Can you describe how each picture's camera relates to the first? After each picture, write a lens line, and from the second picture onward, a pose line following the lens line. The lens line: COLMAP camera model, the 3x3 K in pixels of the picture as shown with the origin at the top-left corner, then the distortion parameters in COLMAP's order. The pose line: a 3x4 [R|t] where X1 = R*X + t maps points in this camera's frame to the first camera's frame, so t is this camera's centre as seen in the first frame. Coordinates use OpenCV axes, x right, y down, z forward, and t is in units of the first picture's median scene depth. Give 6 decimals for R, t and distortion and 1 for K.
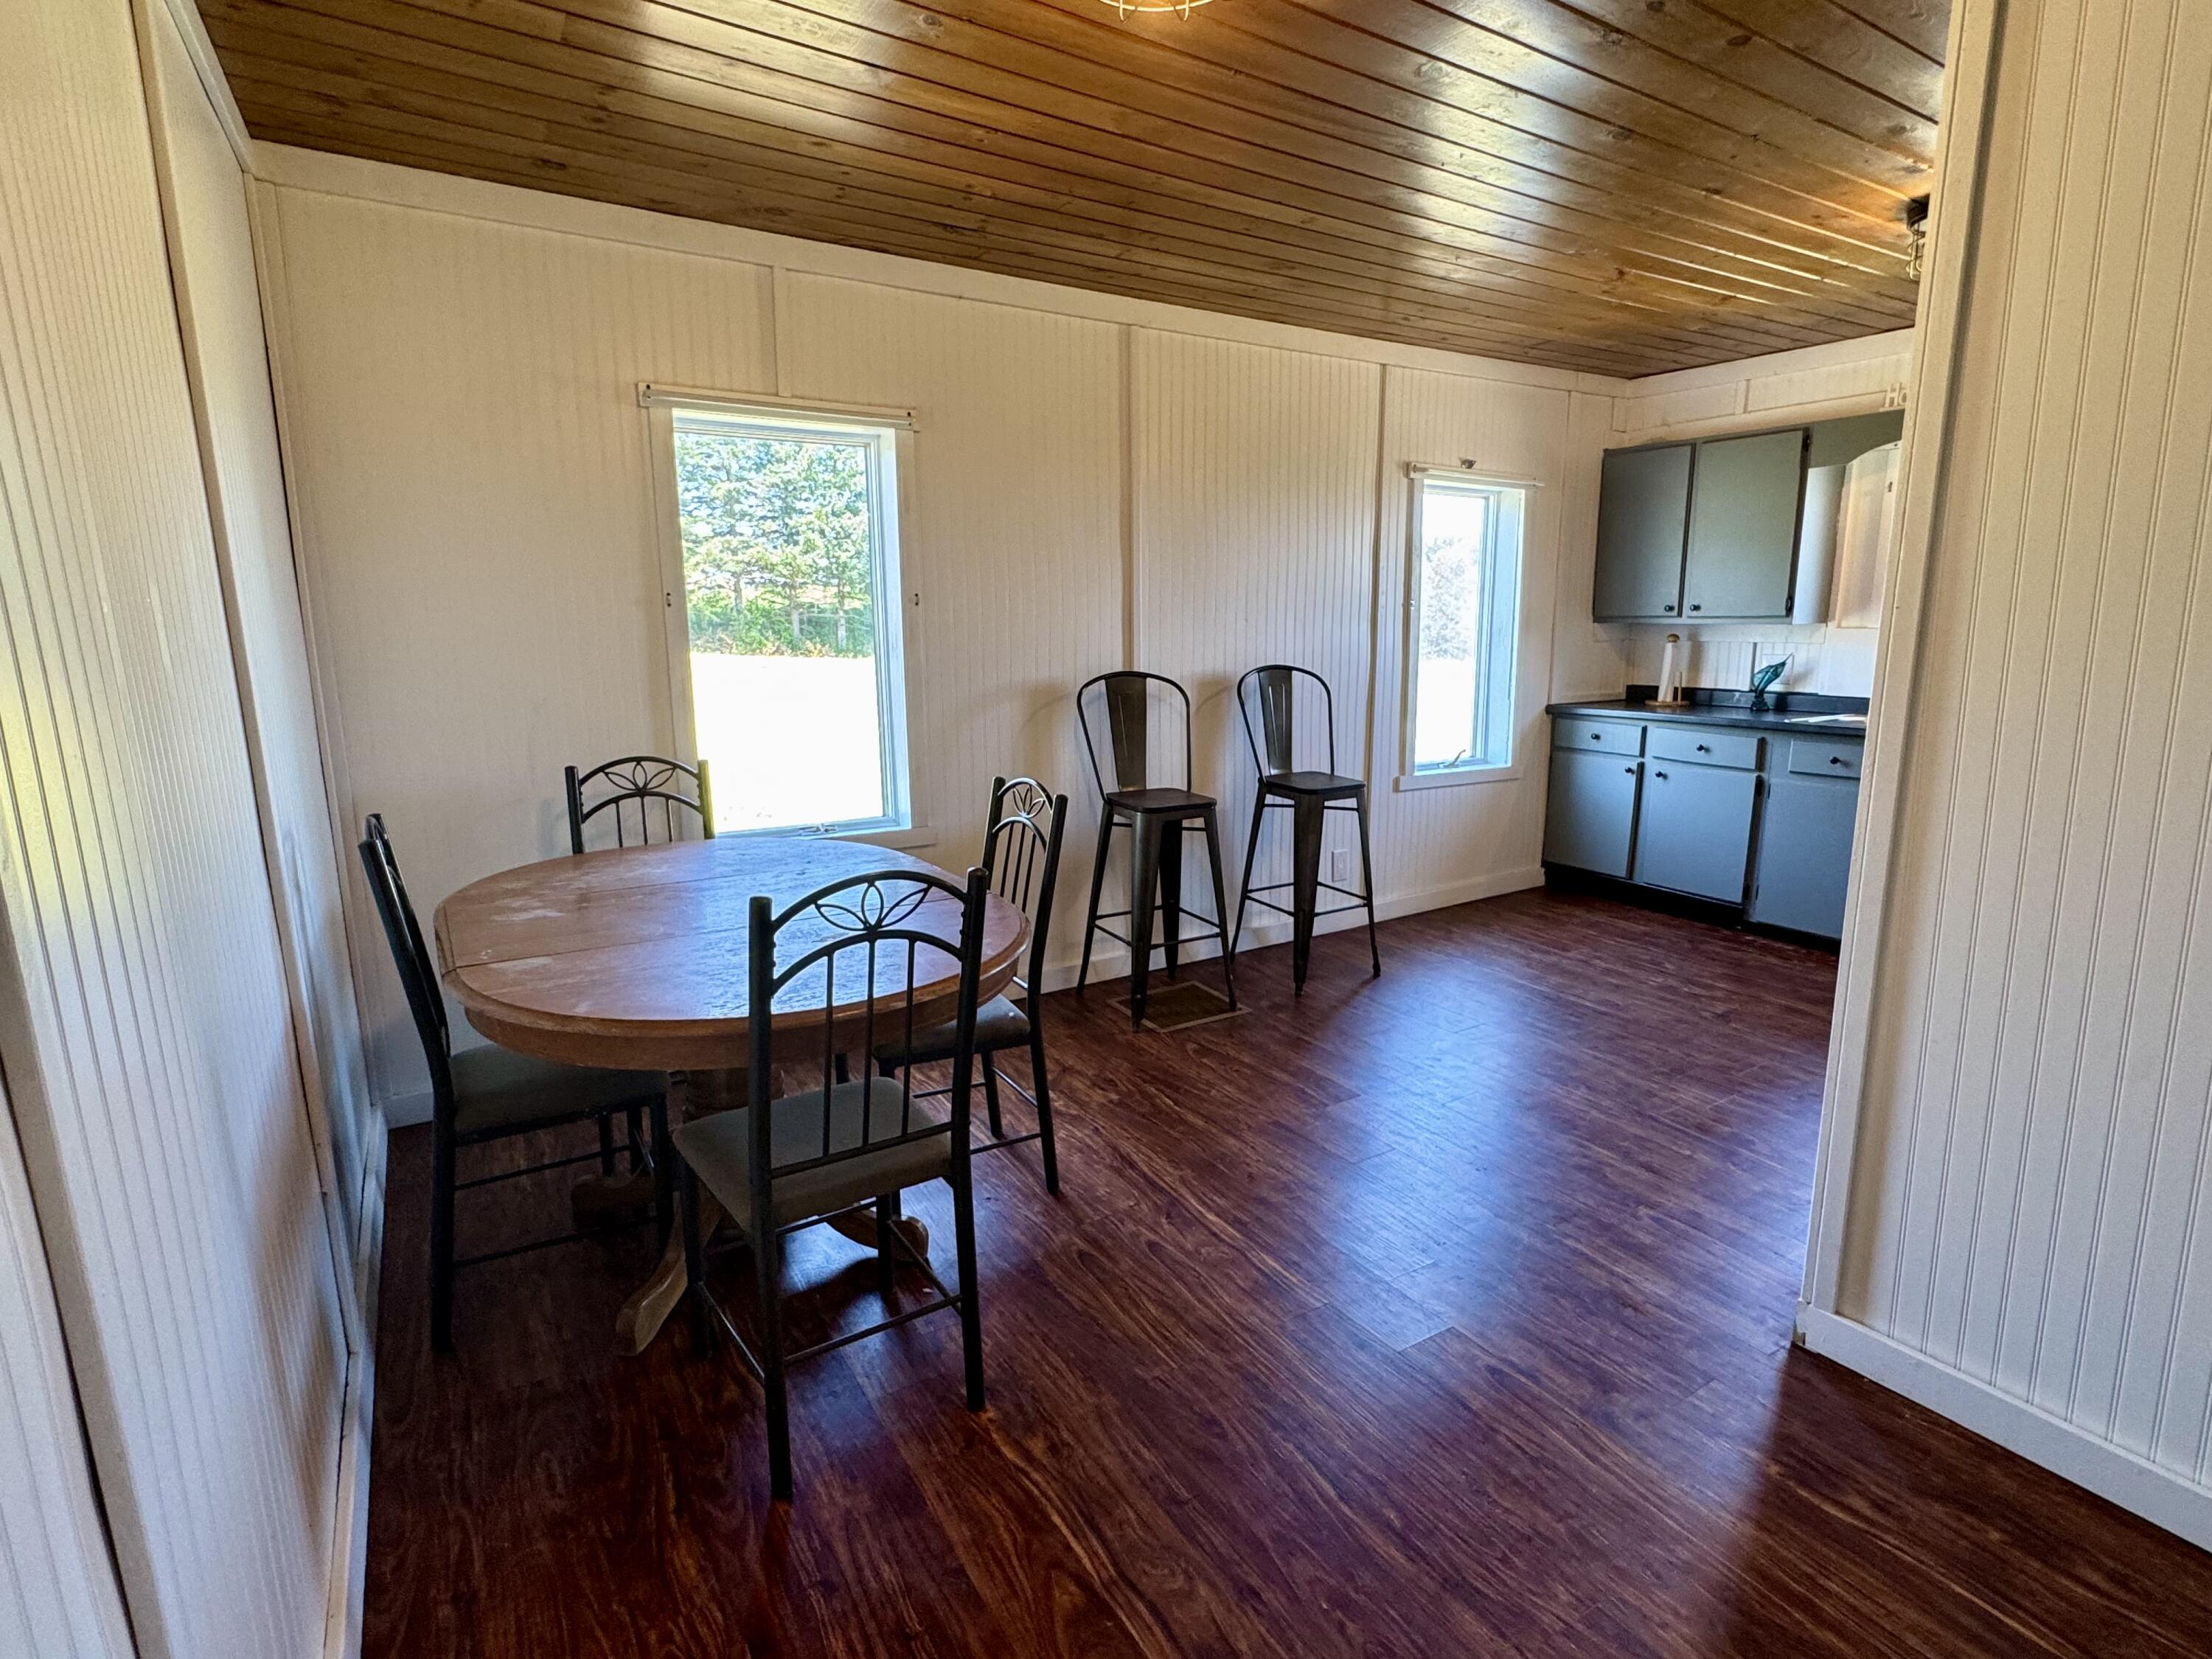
lens RADIAL K [[1109.8, 0, 1119.7], [0, 1109.8, 824.9], [0, 0, 1]] dist [0.033337, 0.001733]
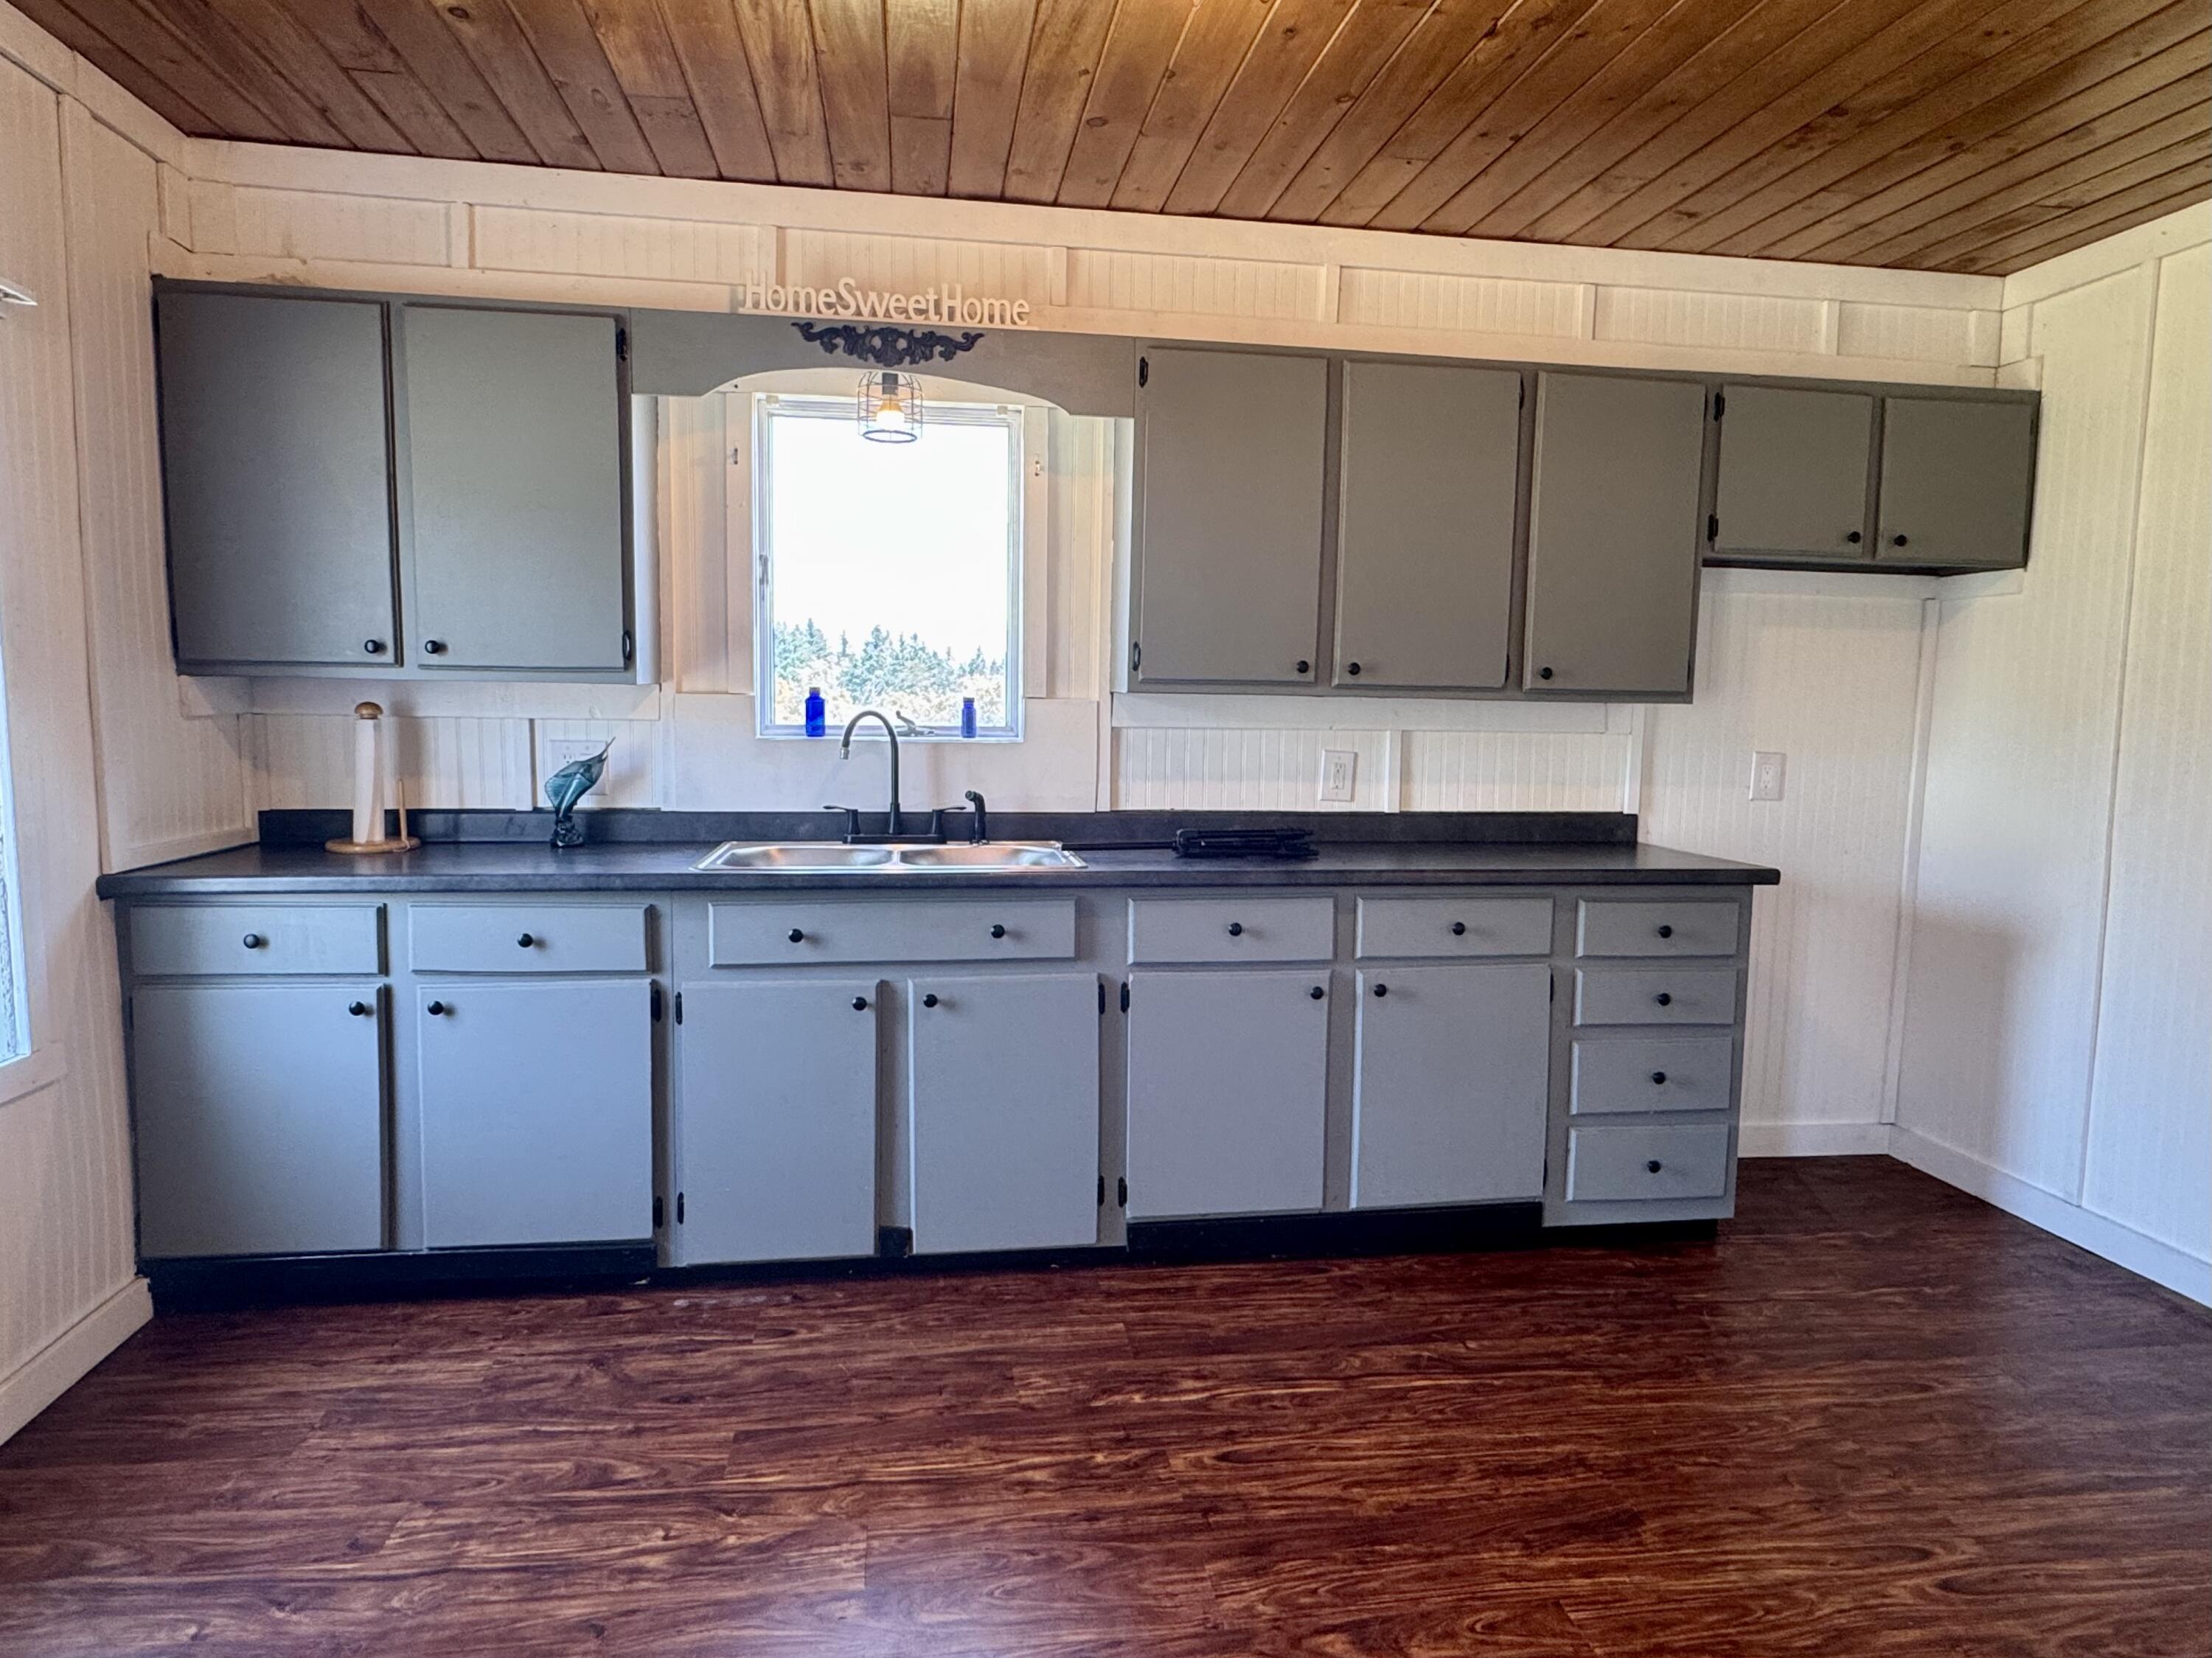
lens RADIAL K [[1290.0, 0, 1100.3], [0, 1290.0, 818.8], [0, 0, 1]] dist [-0.018304, 0.002398]
pose [[0.384906, -0.074039, 0.919981, 0.115982], [0.155645, 0.987709, 0.014370, -0.085442], [-0.909737, 0.137660, 0.391699, 0.540757]]
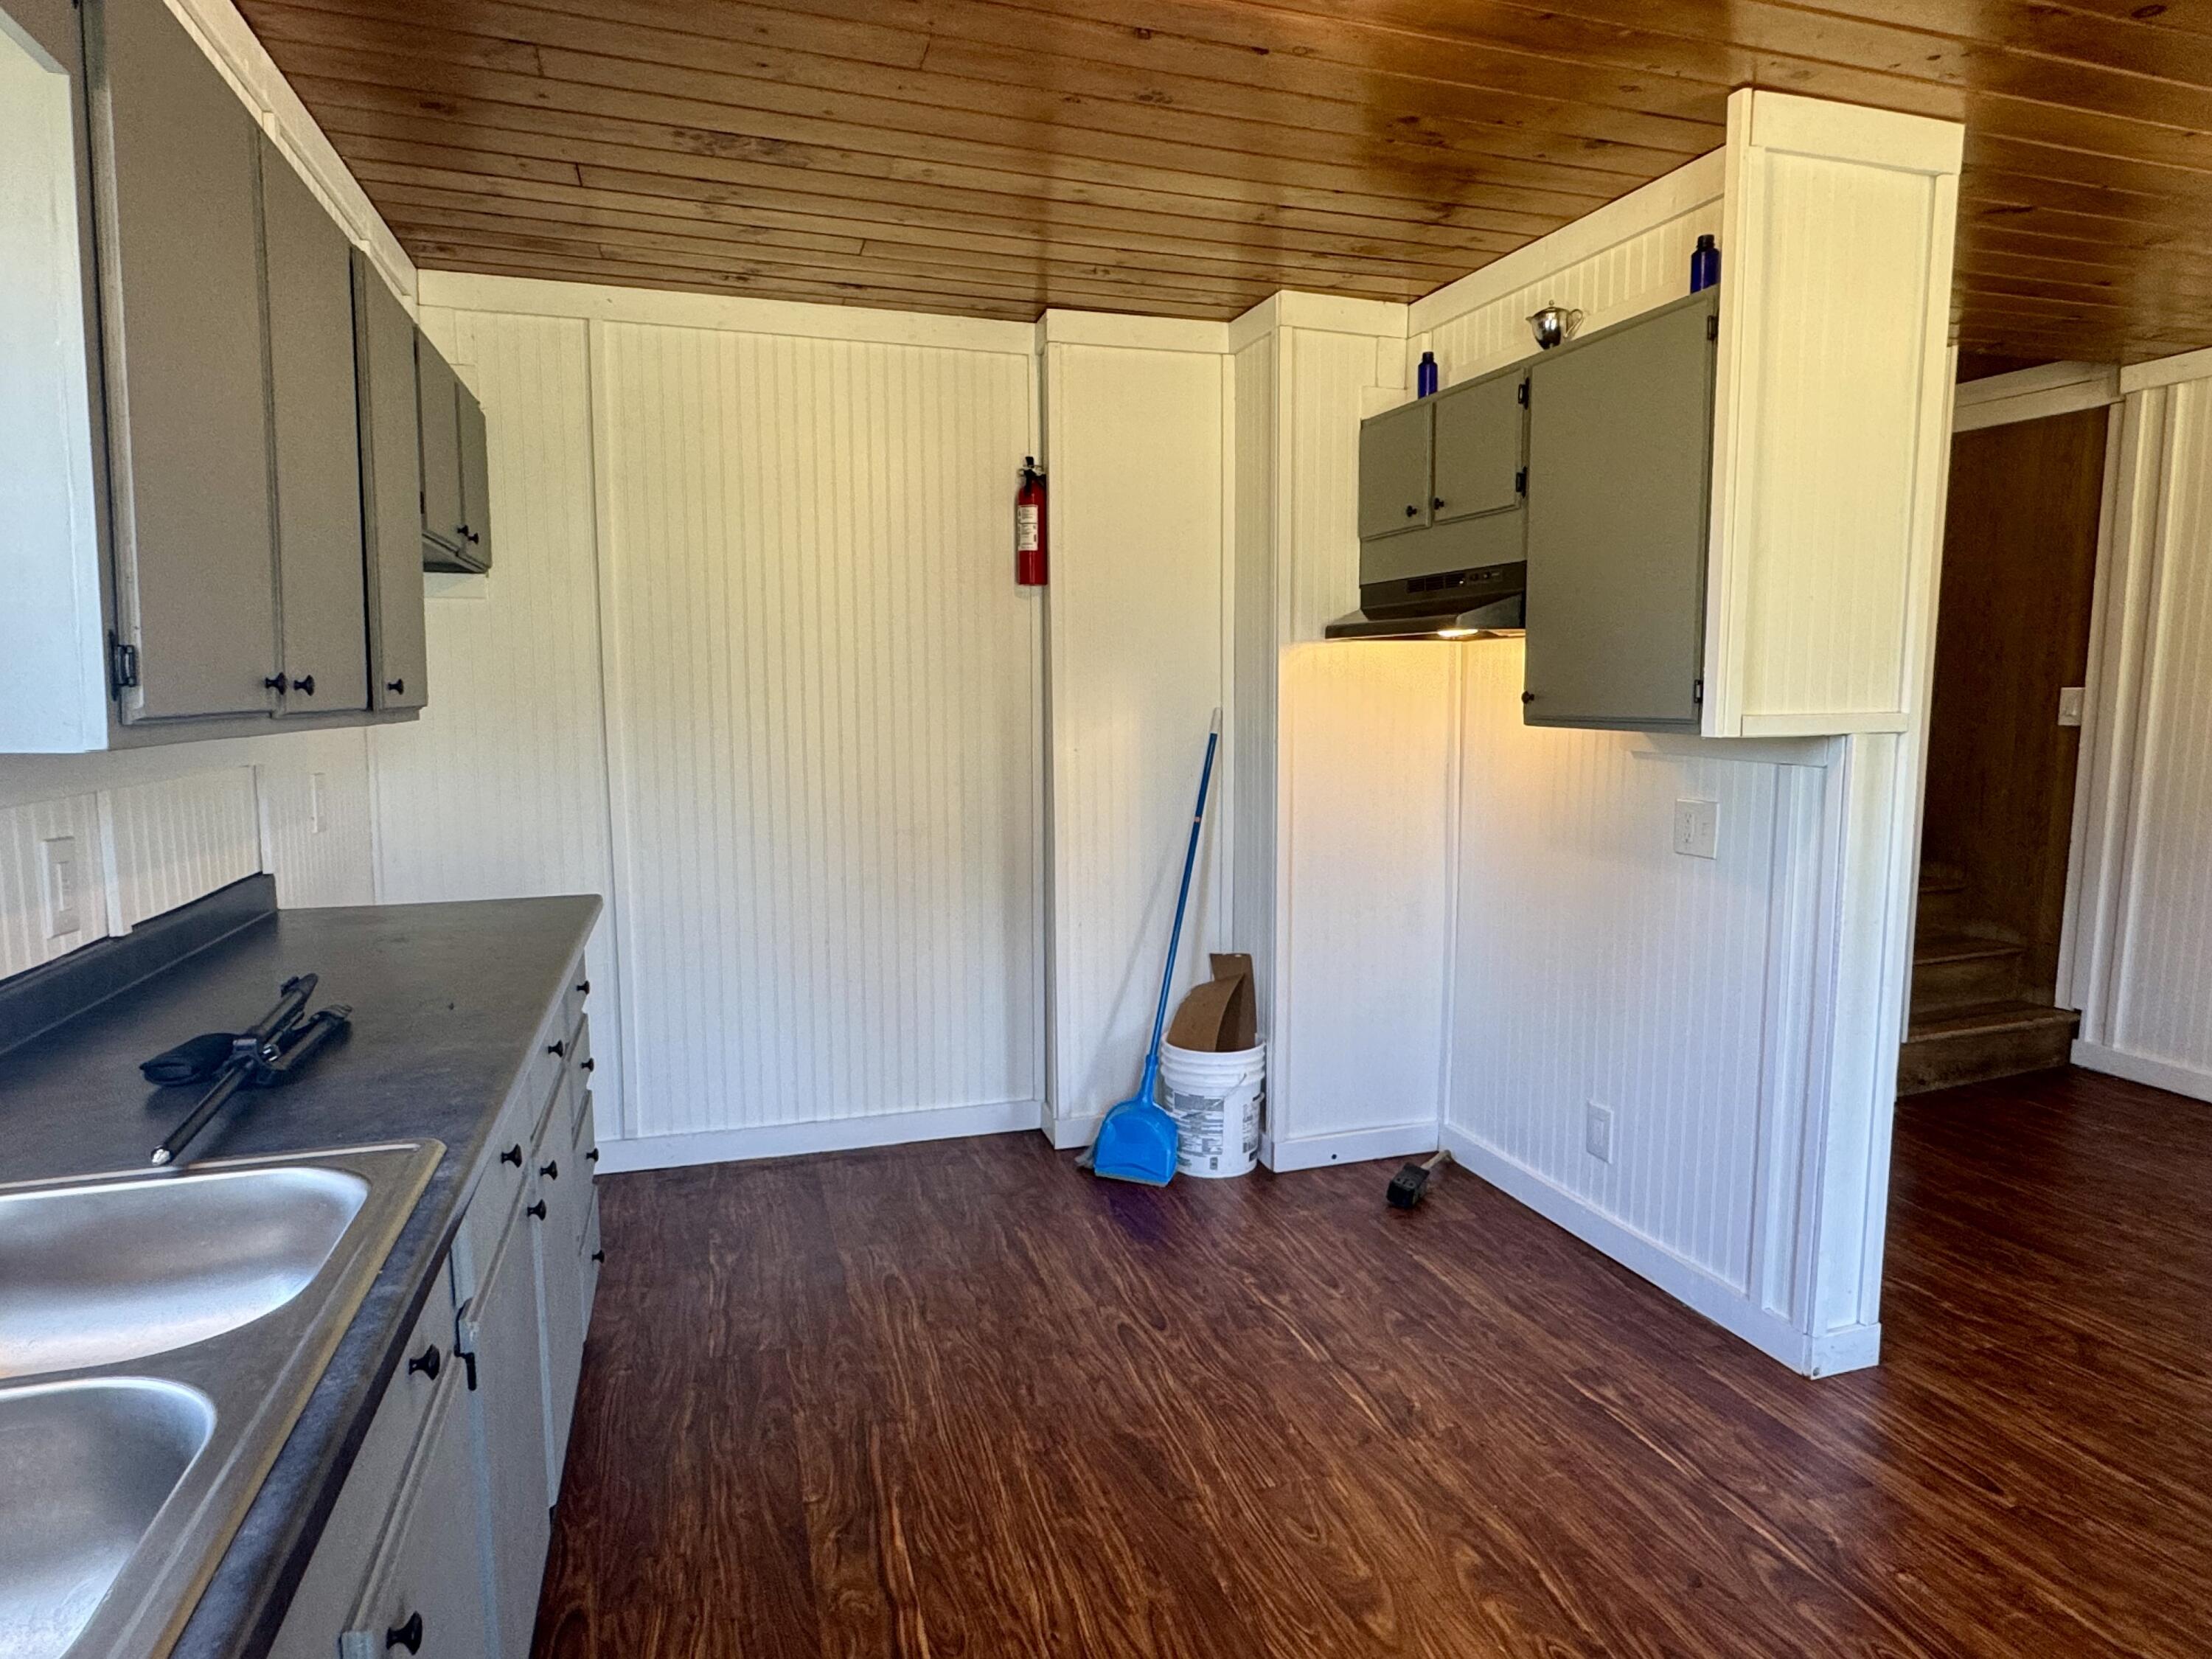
lens RADIAL K [[1290.1, 0, 1099.7], [0, 1290.1, 831.8], [0, 0, 1]] dist [-0.018304, 0.002398]
pose [[-0.970059, -0.022037, 0.241869, 0.443940], [0.049705, 0.956783, 0.286524, -0.181323], [-0.237730, 0.289967, -0.927040, 0.955205]]
